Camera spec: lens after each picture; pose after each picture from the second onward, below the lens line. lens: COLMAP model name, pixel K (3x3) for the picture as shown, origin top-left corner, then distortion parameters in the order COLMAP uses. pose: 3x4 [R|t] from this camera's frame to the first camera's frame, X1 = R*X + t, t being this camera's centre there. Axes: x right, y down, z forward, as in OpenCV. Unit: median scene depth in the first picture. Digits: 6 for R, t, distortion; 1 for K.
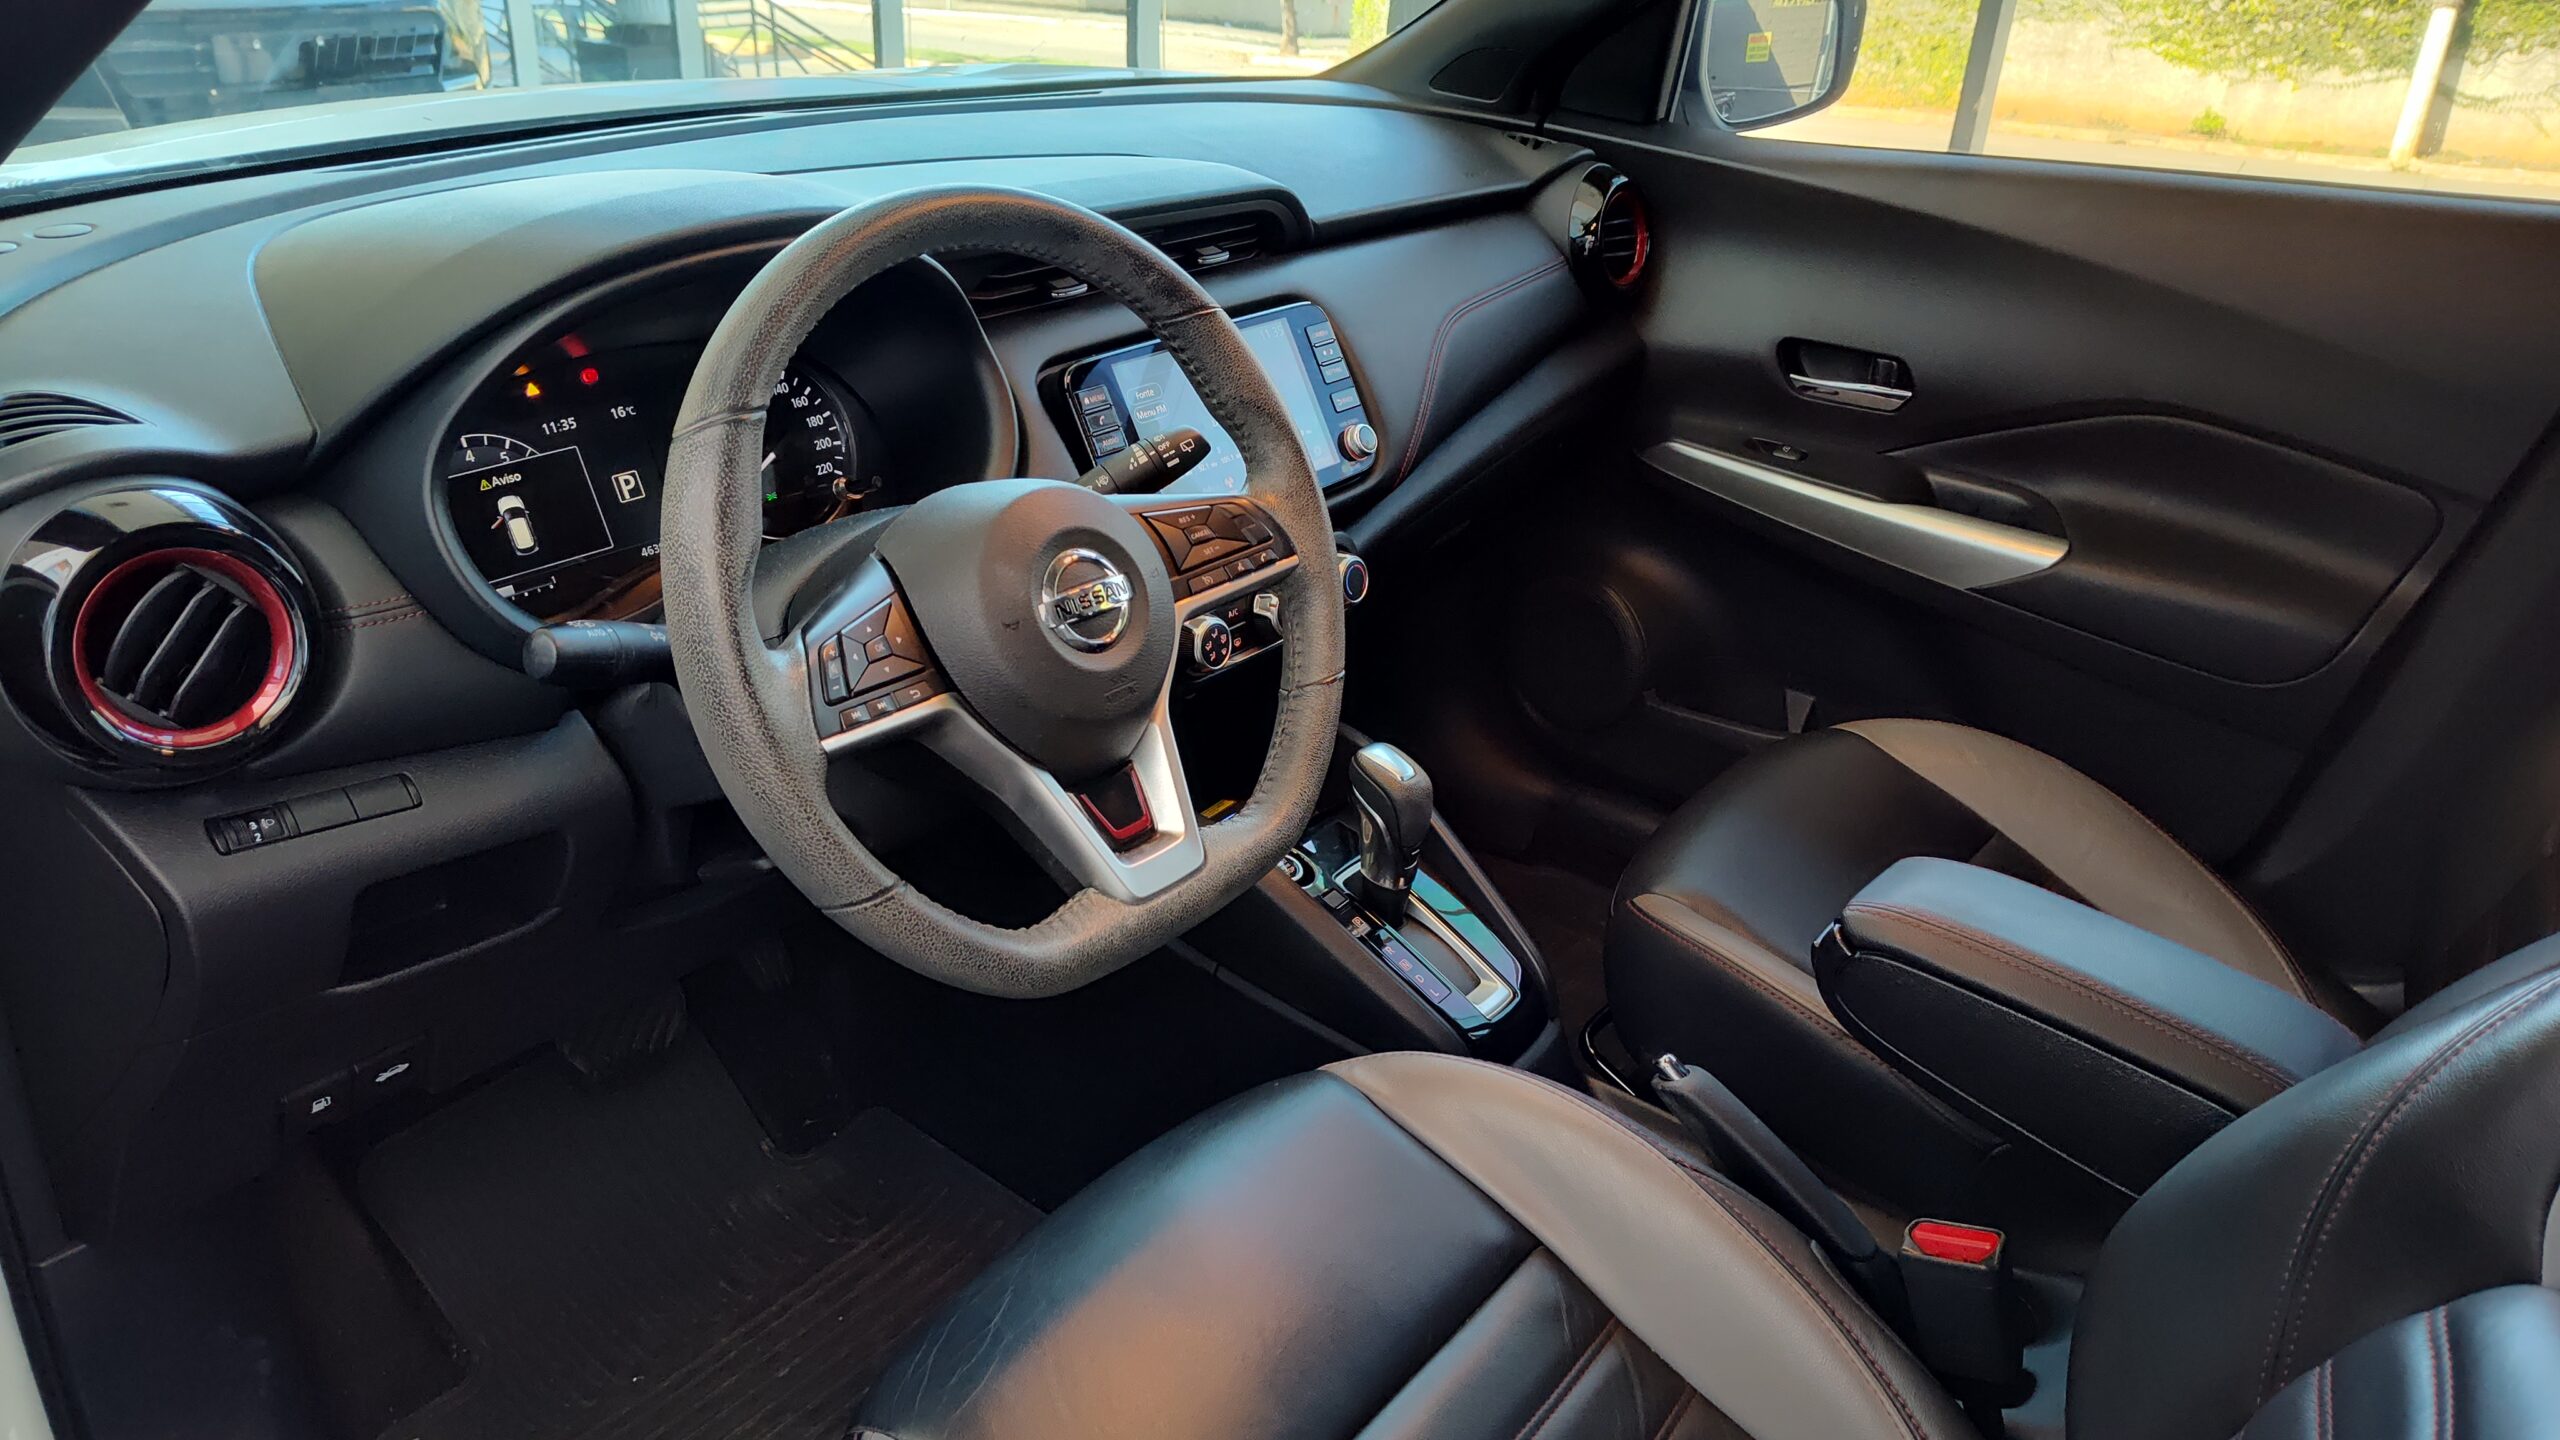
lens RADIAL K [[1858.5, 0, 1280.0], [0, 1858.5, 720.0], [0, 0, 1]] dist [0.010274, -0.000150]
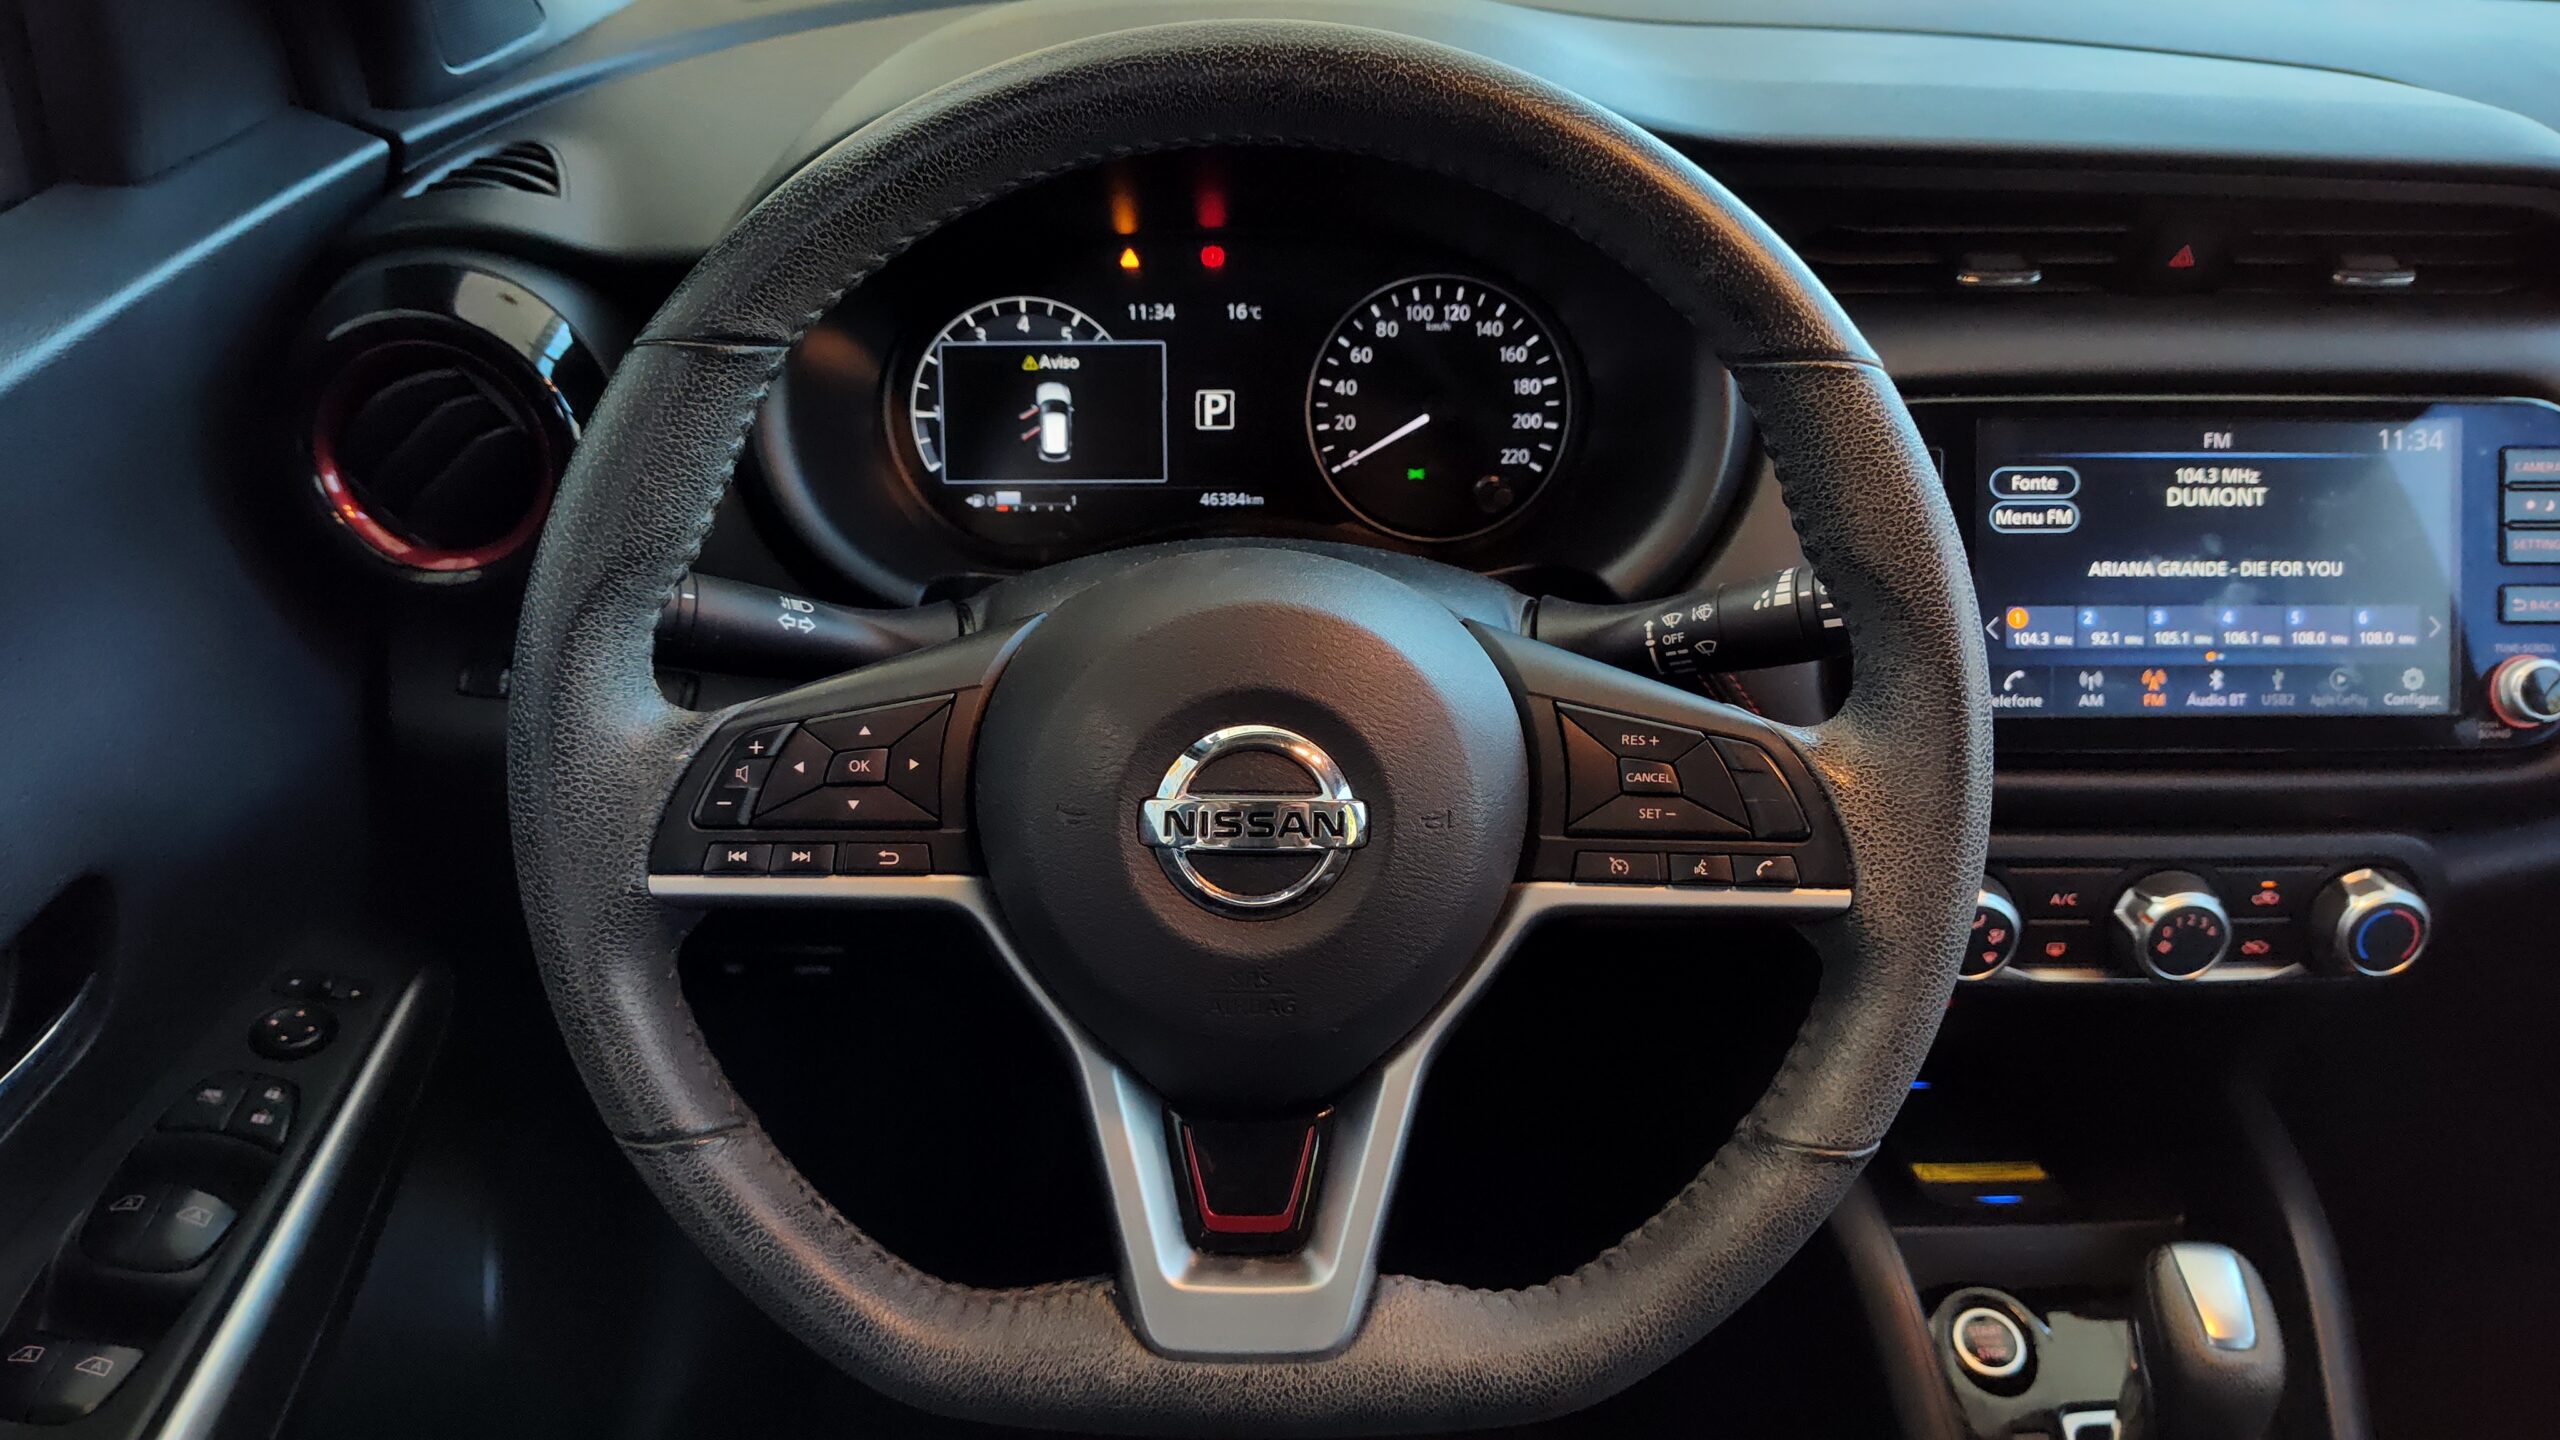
lens RADIAL K [[1759.4, 0, 1280.0], [0, 1759.4, 720.0], [0, 0, 1]] dist [-0.009748, -0.008524]
pose [[0.629988, 0.370549, -0.682502, 0.206235], [-0.318192, 0.924835, 0.208409, -0.173483], [0.708427, 0.085871, 0.700540, 0.555447]]
